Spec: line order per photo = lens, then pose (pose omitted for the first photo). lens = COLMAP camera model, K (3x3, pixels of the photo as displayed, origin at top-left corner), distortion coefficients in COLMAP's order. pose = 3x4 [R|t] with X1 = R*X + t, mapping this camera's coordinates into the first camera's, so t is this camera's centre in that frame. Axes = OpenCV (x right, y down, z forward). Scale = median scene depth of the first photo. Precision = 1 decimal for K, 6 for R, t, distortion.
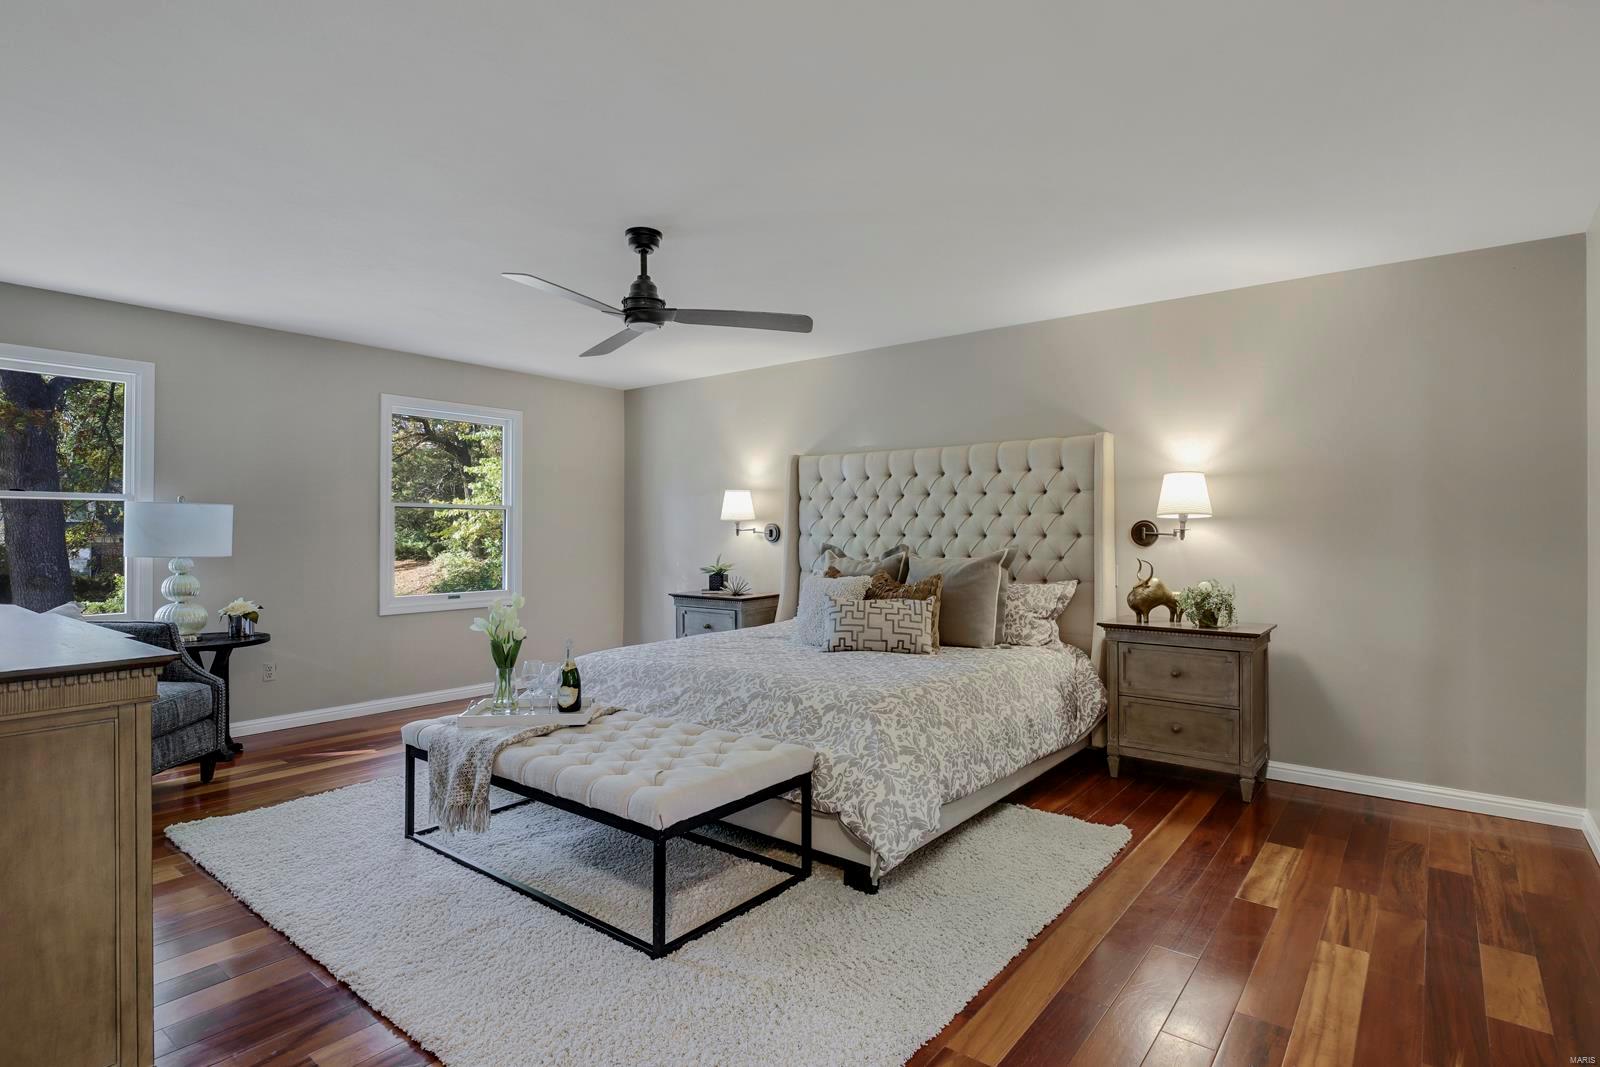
lens RADIAL K [[807.5, 0, 797.7], [0, 807.5, 524.4], [0, 0, 1]] dist [-0.005237, -0.000780]
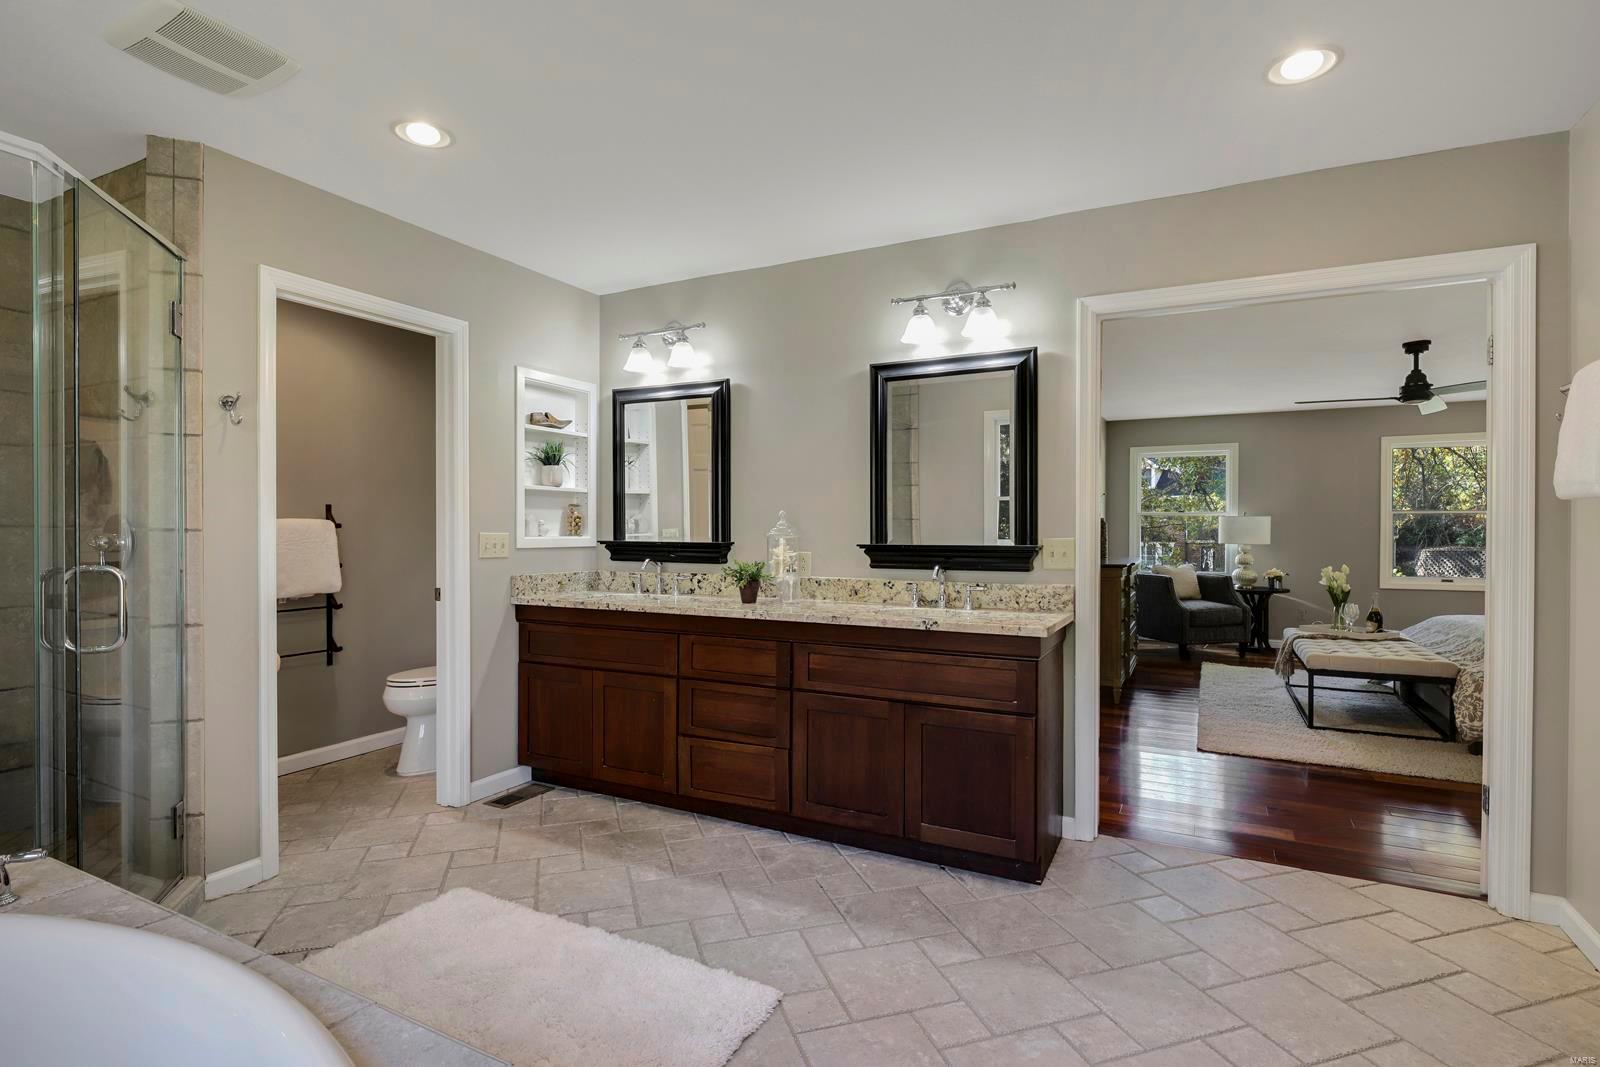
lens RADIAL K [[807.5, 0, 804.2], [0, 807.5, 534.0], [0, 0, 1]] dist [-0.005237, -0.000780]
pose [[0.194967, 0.006511, -0.980788, 0.892771], [-0.004318, 0.999974, 0.005780, 0.009825], [0.980800, 0.003108, 0.194990, -0.391670]]
